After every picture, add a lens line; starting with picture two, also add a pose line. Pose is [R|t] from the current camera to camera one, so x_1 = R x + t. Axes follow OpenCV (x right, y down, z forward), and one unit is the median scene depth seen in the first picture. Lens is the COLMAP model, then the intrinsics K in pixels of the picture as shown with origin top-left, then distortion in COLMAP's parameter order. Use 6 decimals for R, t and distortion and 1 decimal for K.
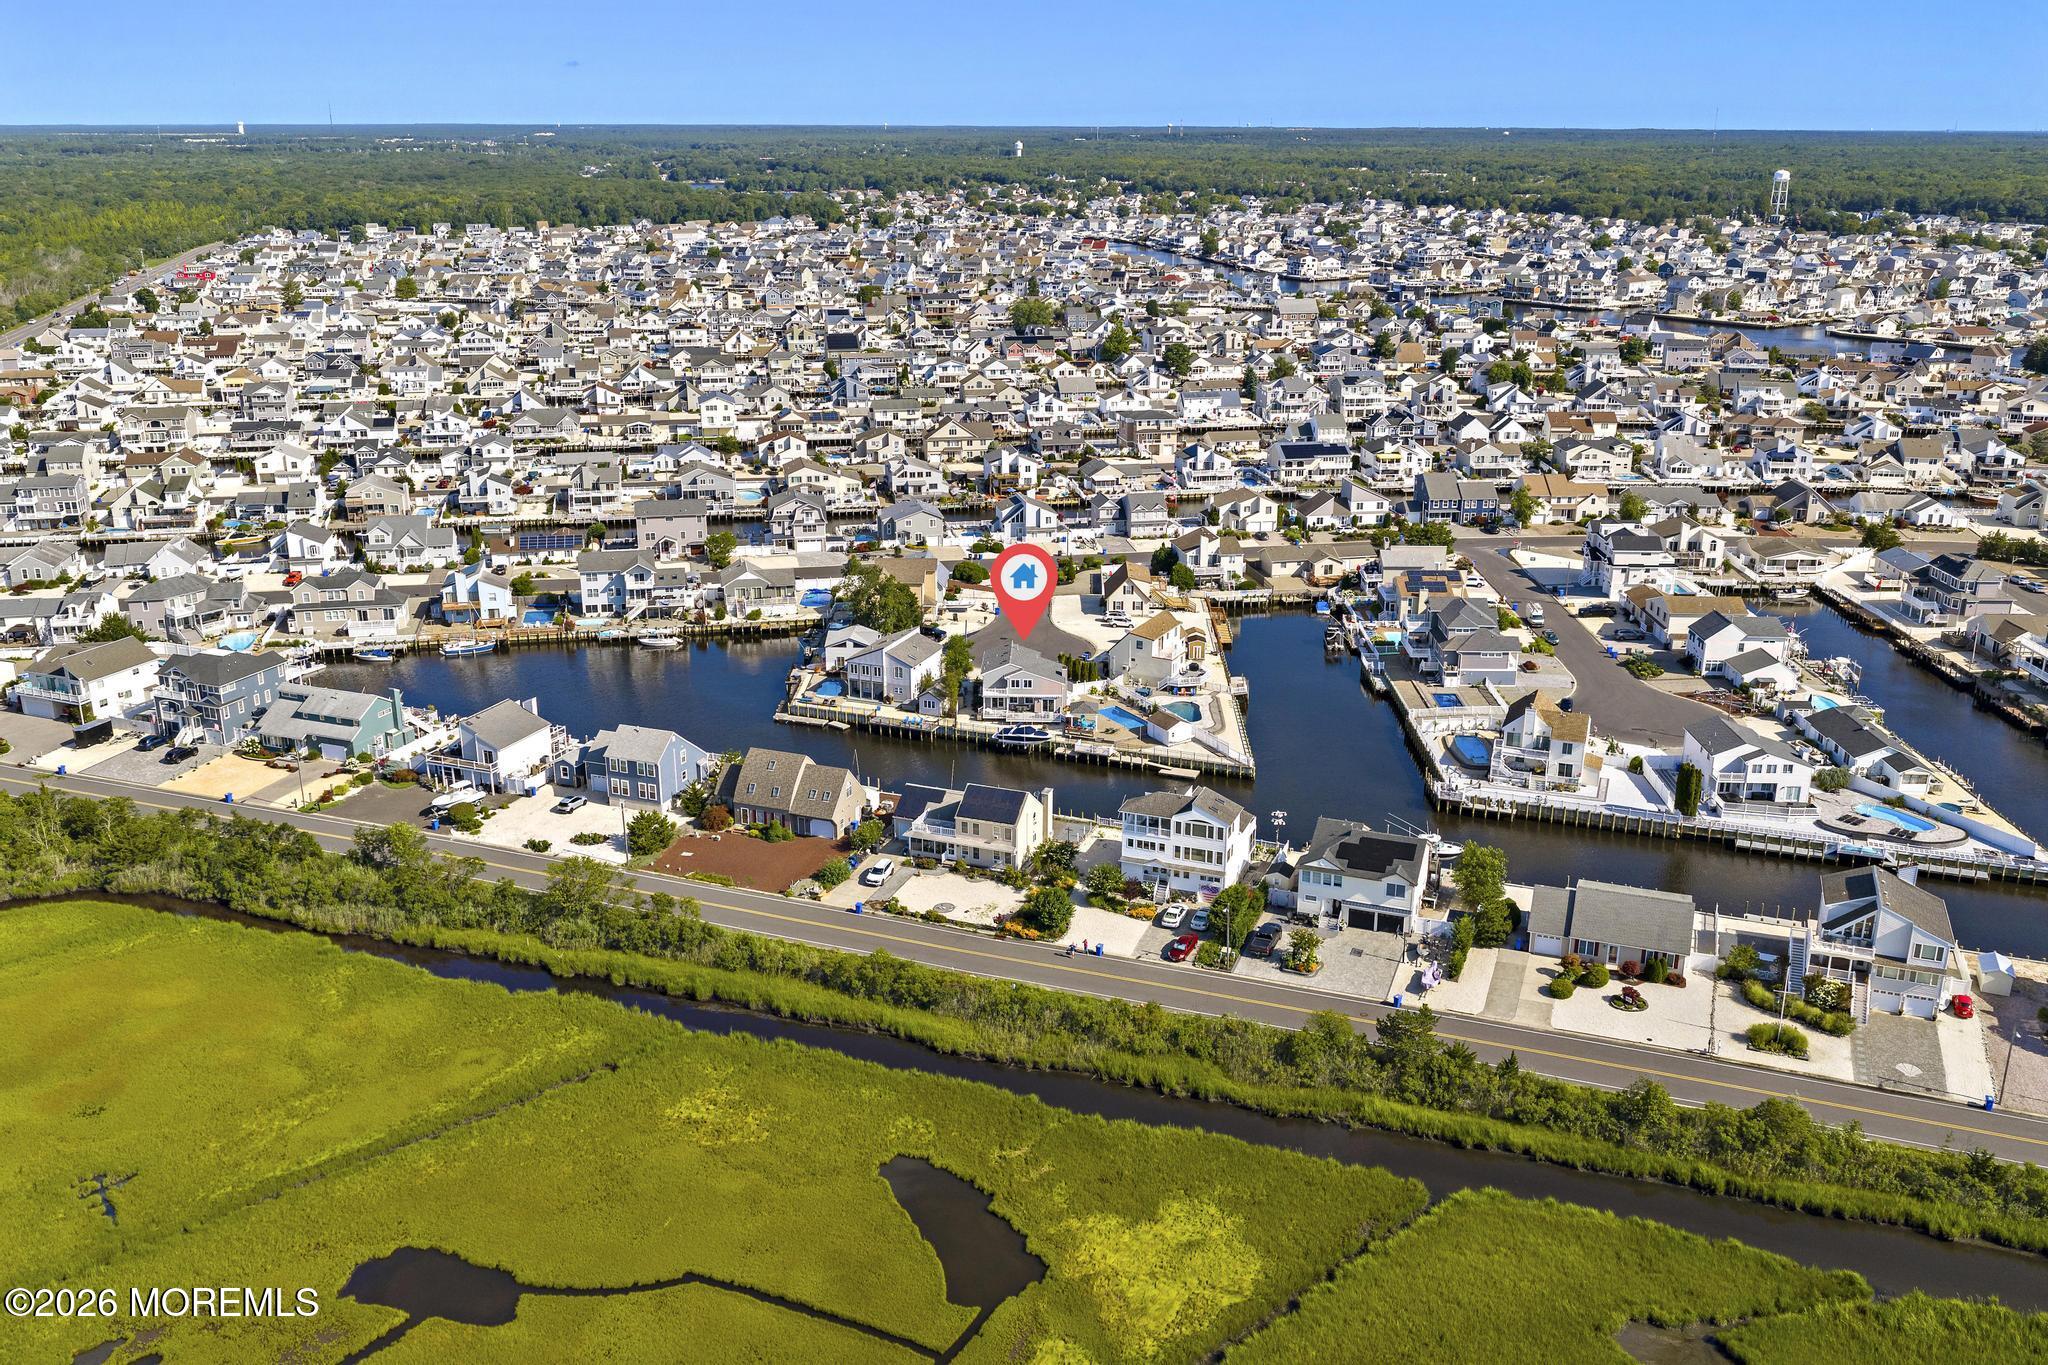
lens RADIAL K [[1590.6, 0, 1024.0], [0, 1590.6, 682.5], [0, 0, 1]] dist [0.001251, -0.001420]
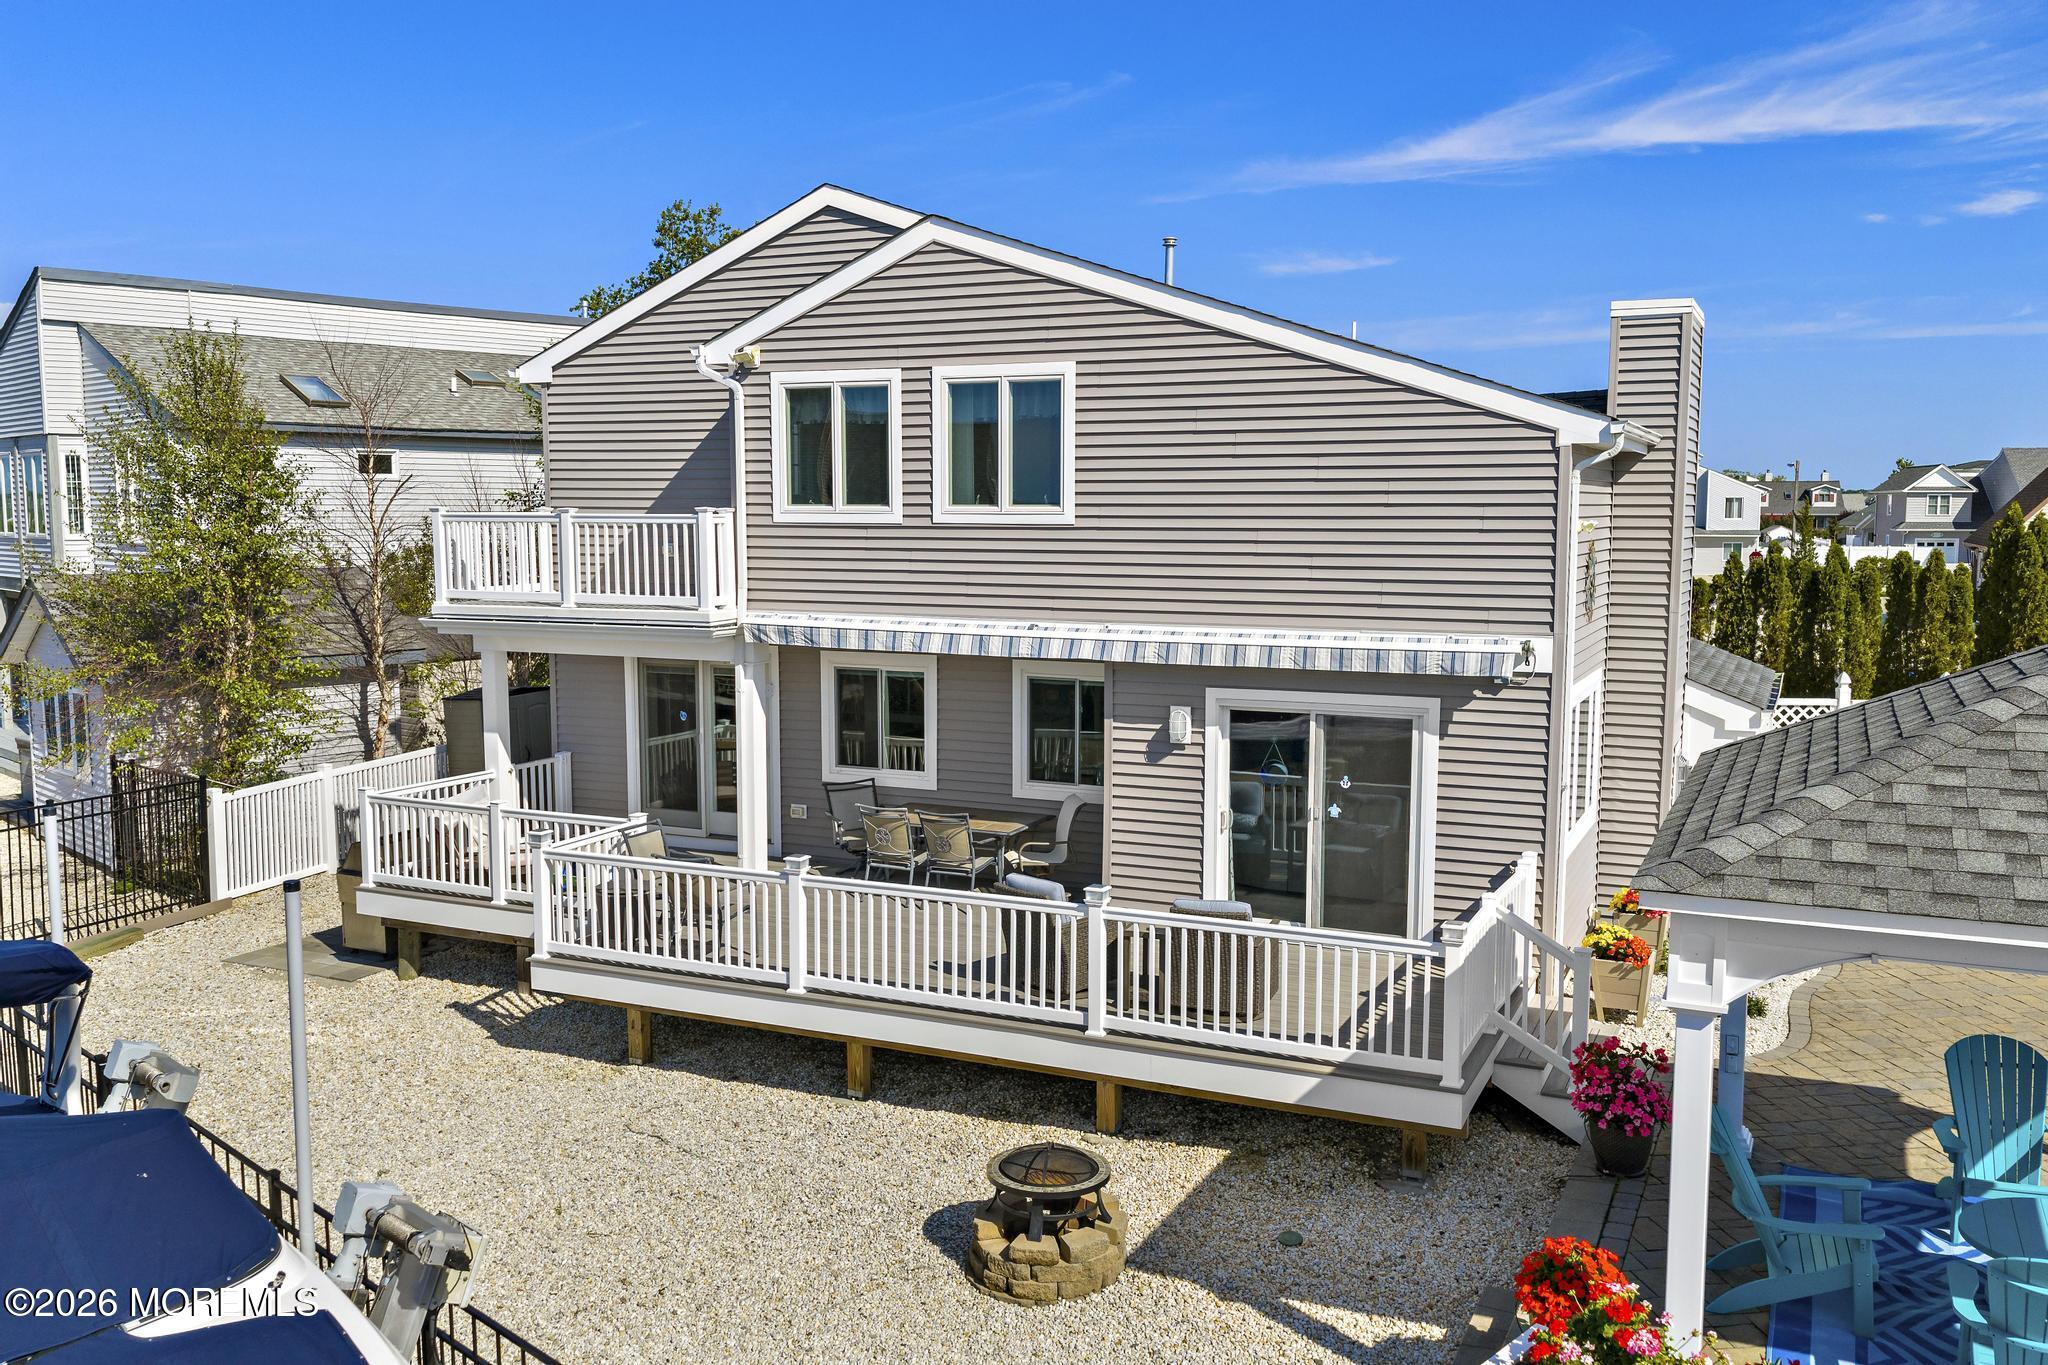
lens RADIAL K [[1693.6, 0, 1024.0], [0, 1693.6, 682.5], [0, 0, 1]] dist [0.011243, -0.007043]
pose [[0.918227, 0.039994, -0.394030, 0.024353], [-0.120686, 0.975828, -0.182192, 0.018206], [0.377219, 0.214847, 0.900859, 0.760045]]
